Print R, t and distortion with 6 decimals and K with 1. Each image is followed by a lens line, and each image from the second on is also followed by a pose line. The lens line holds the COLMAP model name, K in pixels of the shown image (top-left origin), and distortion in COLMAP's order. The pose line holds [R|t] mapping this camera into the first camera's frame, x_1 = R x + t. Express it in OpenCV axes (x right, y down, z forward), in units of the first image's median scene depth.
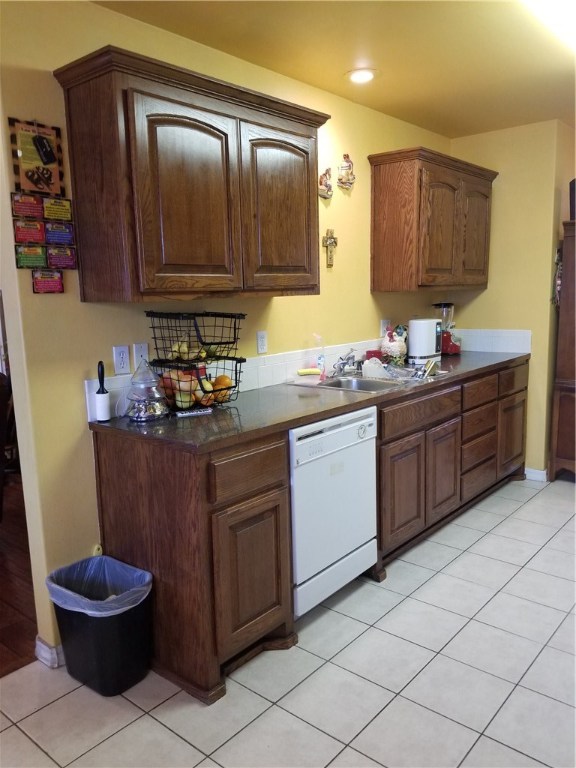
lens RADIAL K [[596.8, 0, 286.8], [0, 596.8, 388.3], [0, 0, 1]] dist [0.053334, -0.101496]
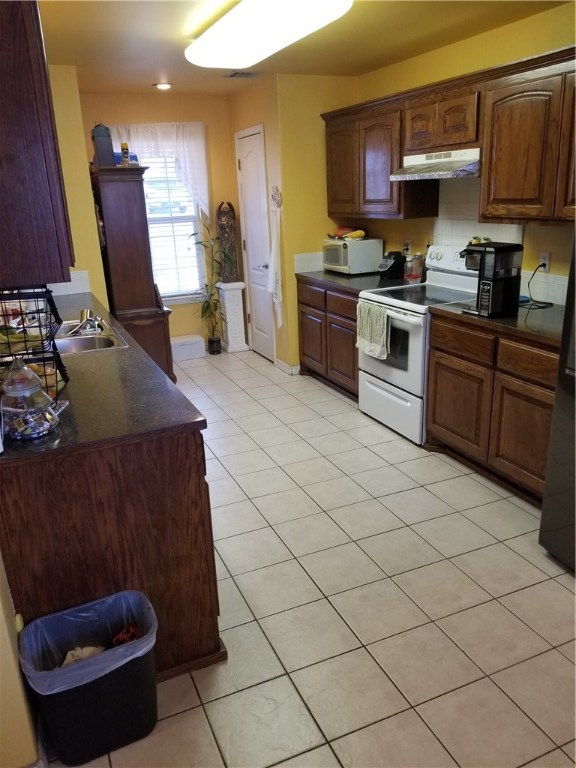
lens RADIAL K [[596.8, 0, 290.7], [0, 596.8, 391.7], [0, 0, 1]] dist [0.053334, -0.101496]
pose [[0.439786, -0.283647, 0.852134, -0.806912], [0.183063, 0.957208, 0.224144, -0.124951], [-0.879247, 0.057419, 0.472892, 0.368296]]
